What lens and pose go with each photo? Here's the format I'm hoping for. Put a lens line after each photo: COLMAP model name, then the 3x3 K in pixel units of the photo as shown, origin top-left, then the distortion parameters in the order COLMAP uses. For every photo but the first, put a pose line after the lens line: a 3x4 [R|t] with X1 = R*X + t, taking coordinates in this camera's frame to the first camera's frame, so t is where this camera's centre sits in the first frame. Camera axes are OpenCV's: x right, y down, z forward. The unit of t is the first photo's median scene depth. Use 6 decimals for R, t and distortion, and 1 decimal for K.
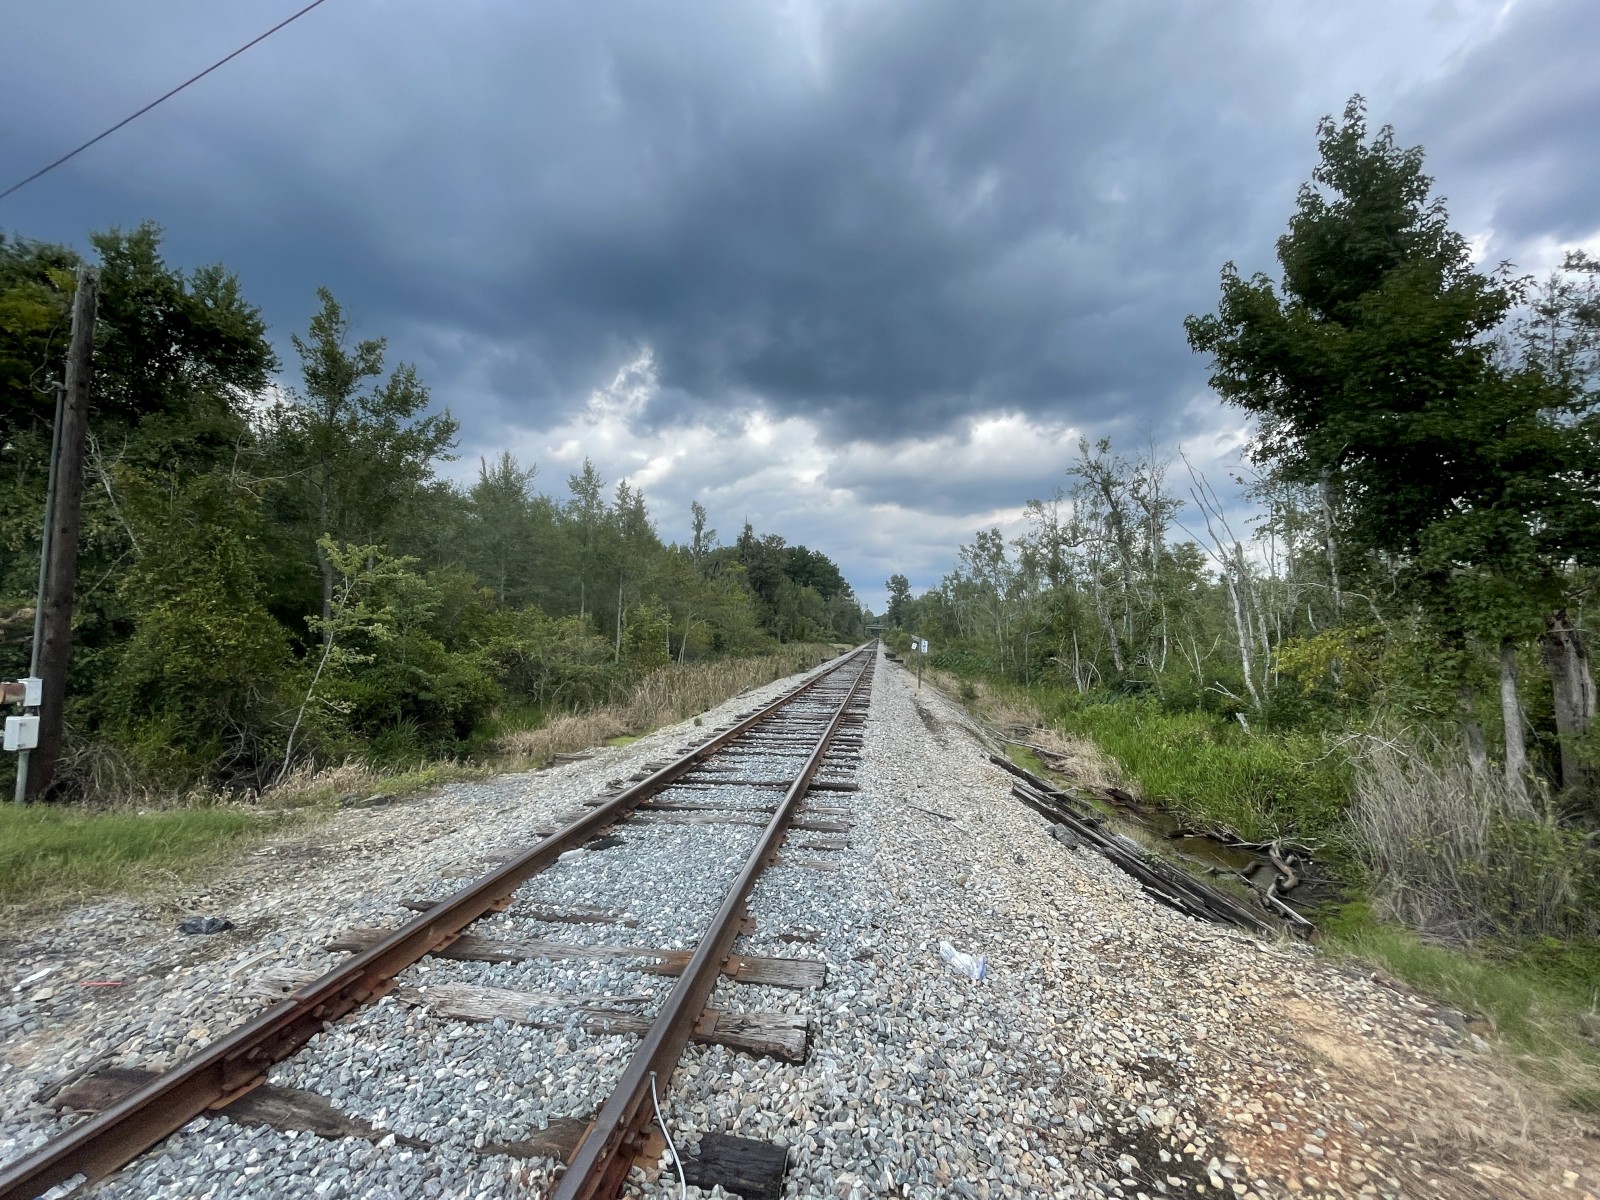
lens RADIAL K [[644.2, 0, 793.8], [0, 644.2, 602.7], [0, 0, 1]] dist [-0.000414, -0.000124]
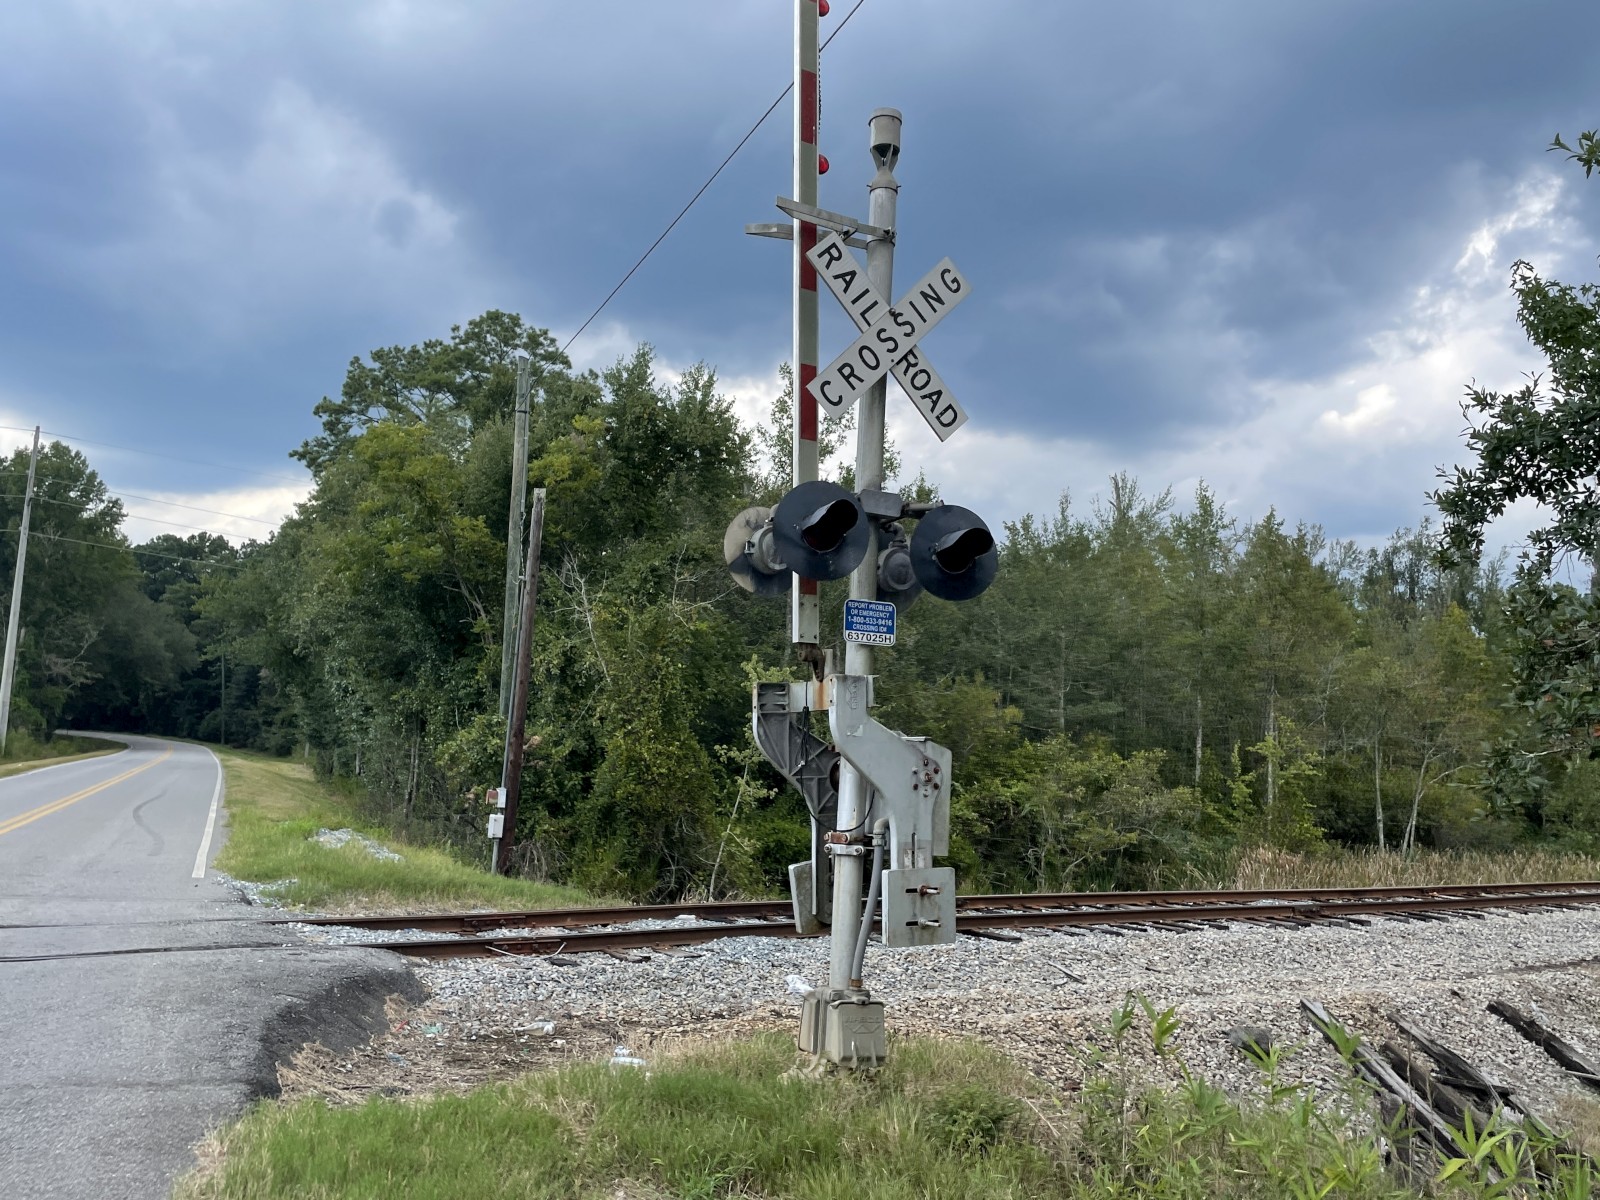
lens RADIAL K [[1373.5, 0, 806.4], [0, 1373.5, 585.6], [0, 0, 1]] dist [0.097774, -0.090452]
pose [[0.724740, -0.064450, -0.686002, 0.799449], [-0.004388, 0.995164, -0.098131, -0.017115], [0.689008, 0.074129, 0.720952, -0.432316]]
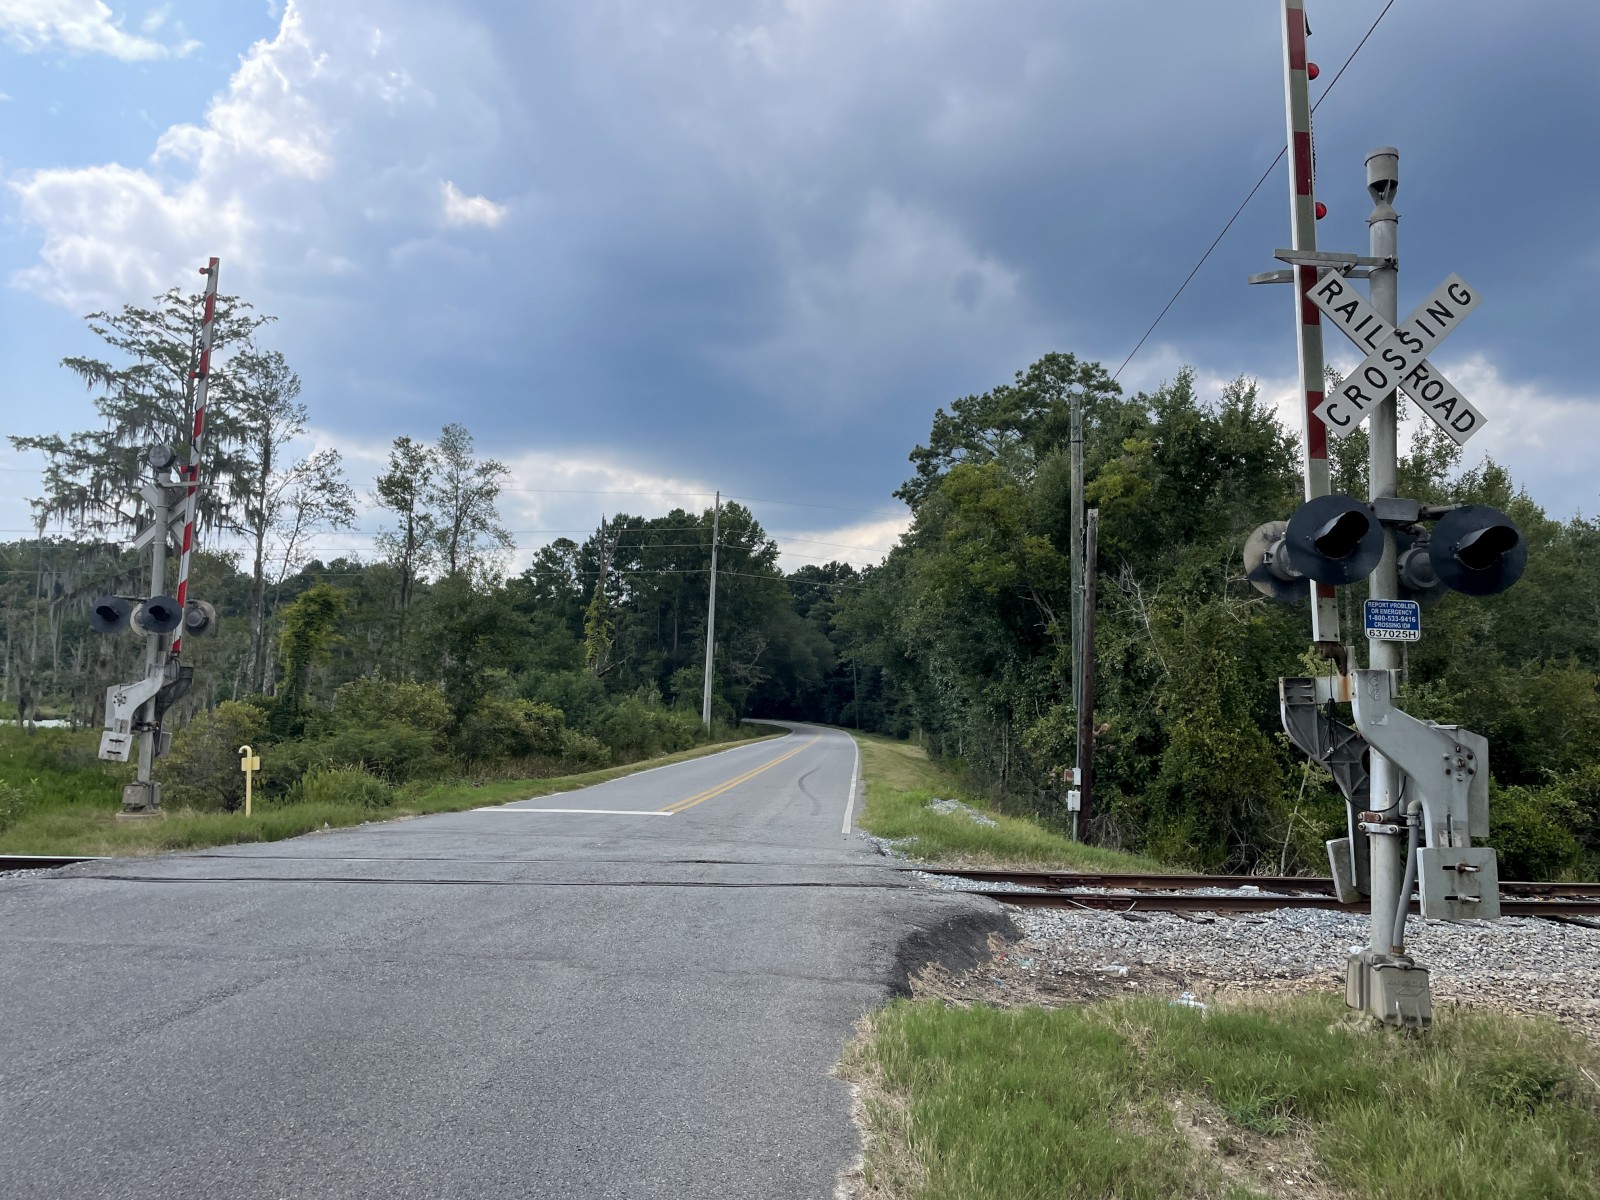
lens RADIAL K [[1207.2, 0, 781.7], [0, 1207.2, 578.3], [0, 0, 1]] dist [0.063619, -0.053696]
pose [[0.346845, -0.105546, -0.931965, 0.848116], [0.008804, 0.993971, -0.109292, -0.018793], [0.937881, 0.029703, 0.345683, -0.451867]]
